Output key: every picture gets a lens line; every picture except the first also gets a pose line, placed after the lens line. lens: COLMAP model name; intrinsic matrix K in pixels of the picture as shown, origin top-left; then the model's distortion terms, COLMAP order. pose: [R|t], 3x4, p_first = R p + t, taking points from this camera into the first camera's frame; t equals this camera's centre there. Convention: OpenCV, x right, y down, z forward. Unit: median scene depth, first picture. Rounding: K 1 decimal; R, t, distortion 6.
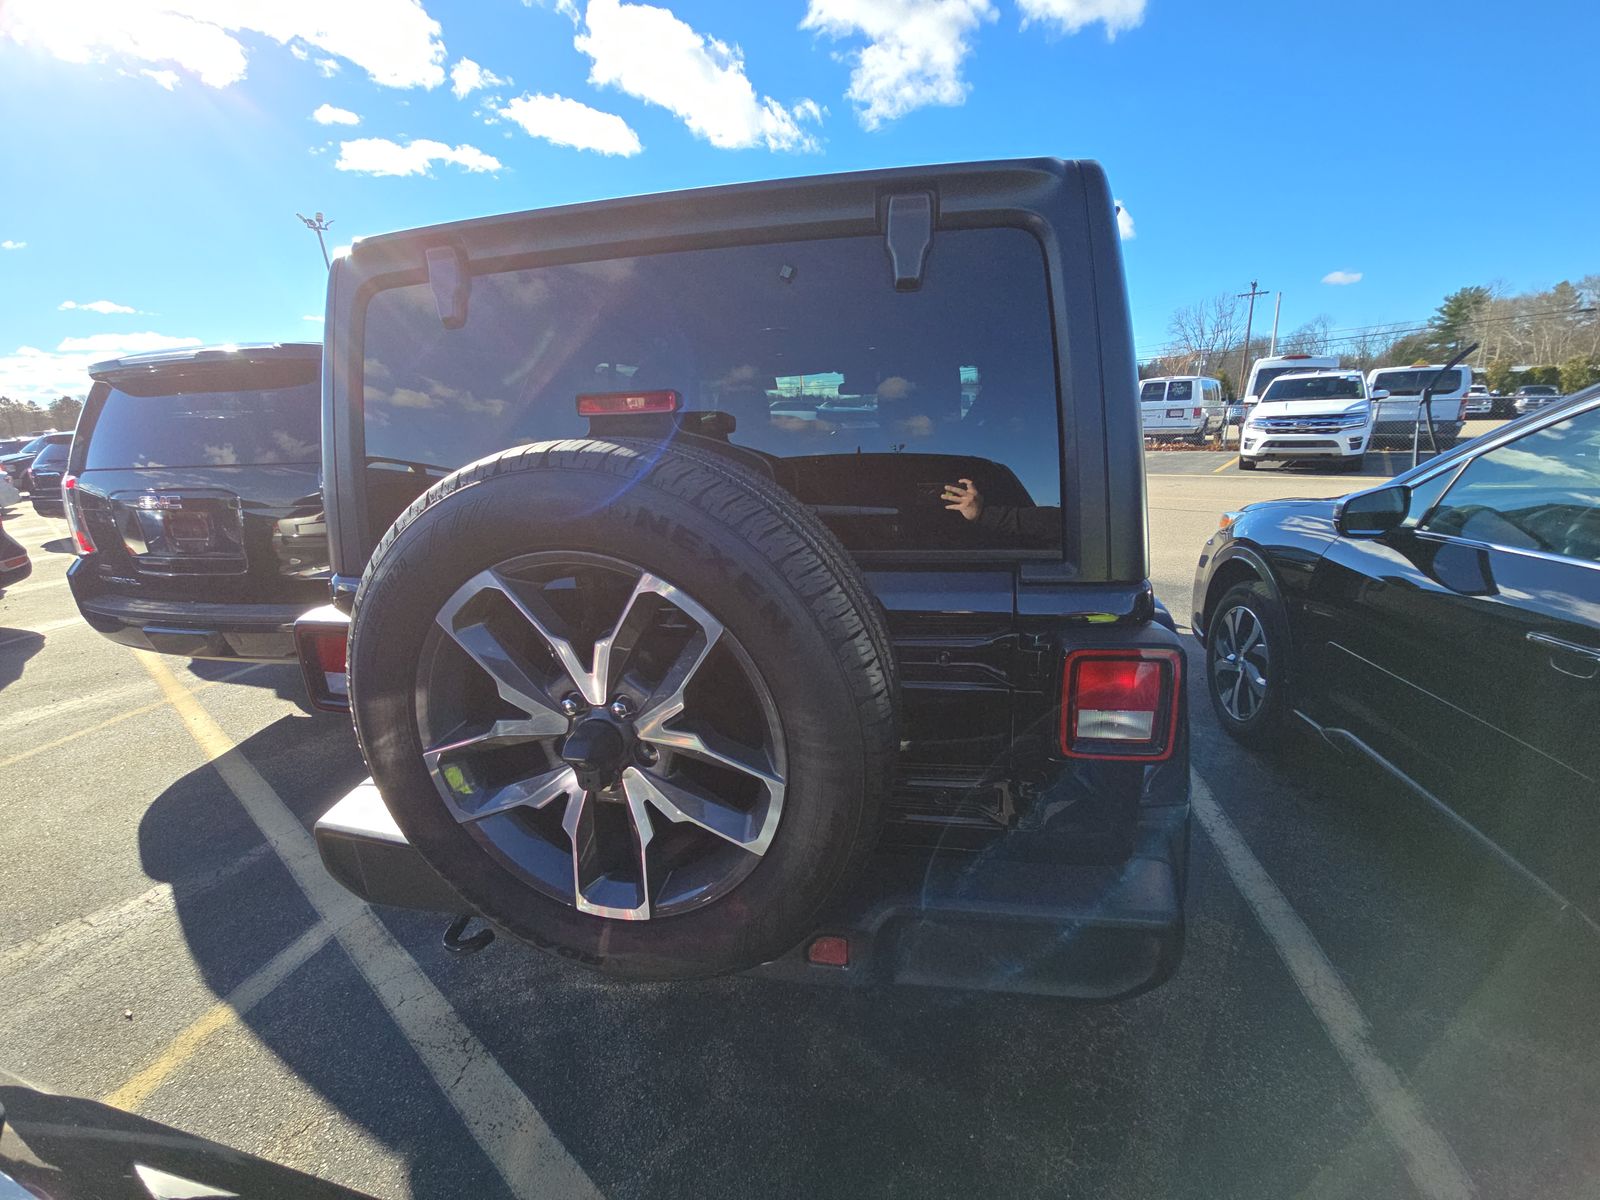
lens RADIAL K [[622.4, 0, 798.7], [0, 622.4, 619.2], [0, 0, 1]] dist [0.047072, -0.027157]
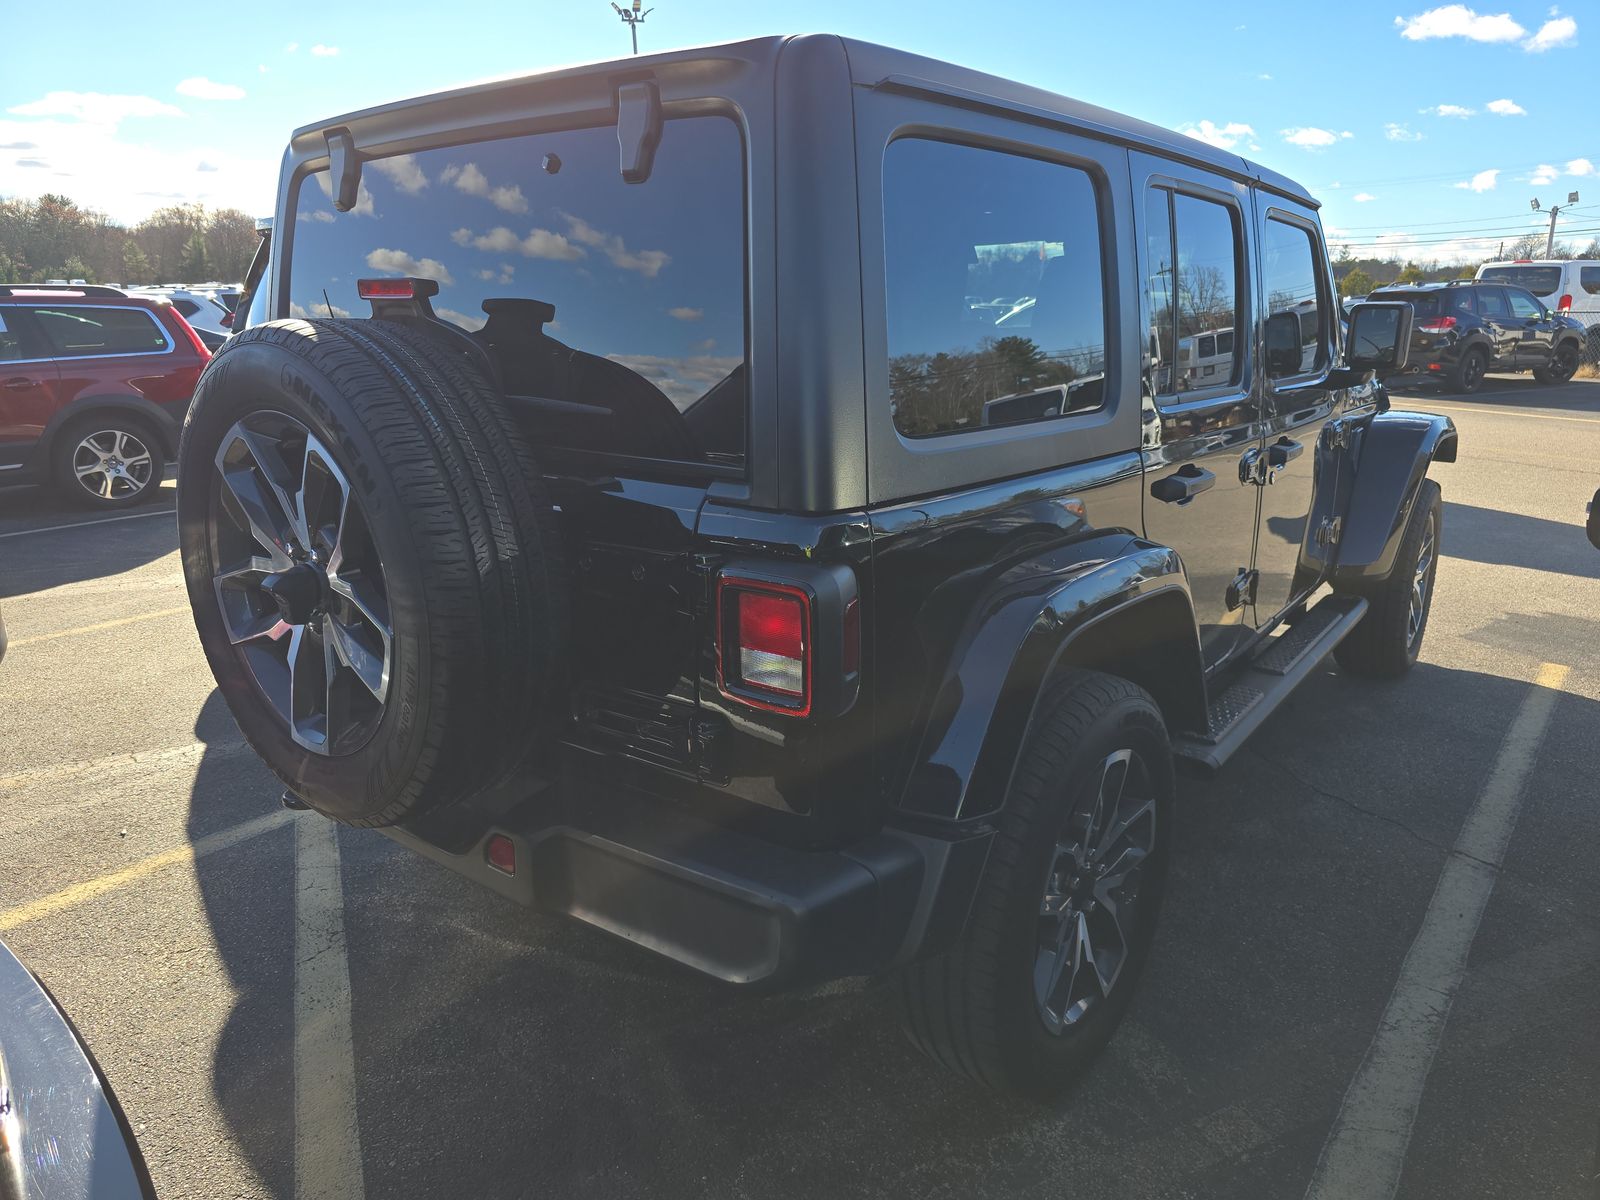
lens RADIAL K [[1111.7, 0, 800.0], [0, 1111.7, 600.0], [0, 0, 1]] dist [0.002851, -0.002823]
pose [[0.887576, 0.148952, -0.435915, 0.797865], [-0.156615, 0.987486, 0.018538, 0.026651], [0.433221, 0.051817, 0.899797, -0.248264]]
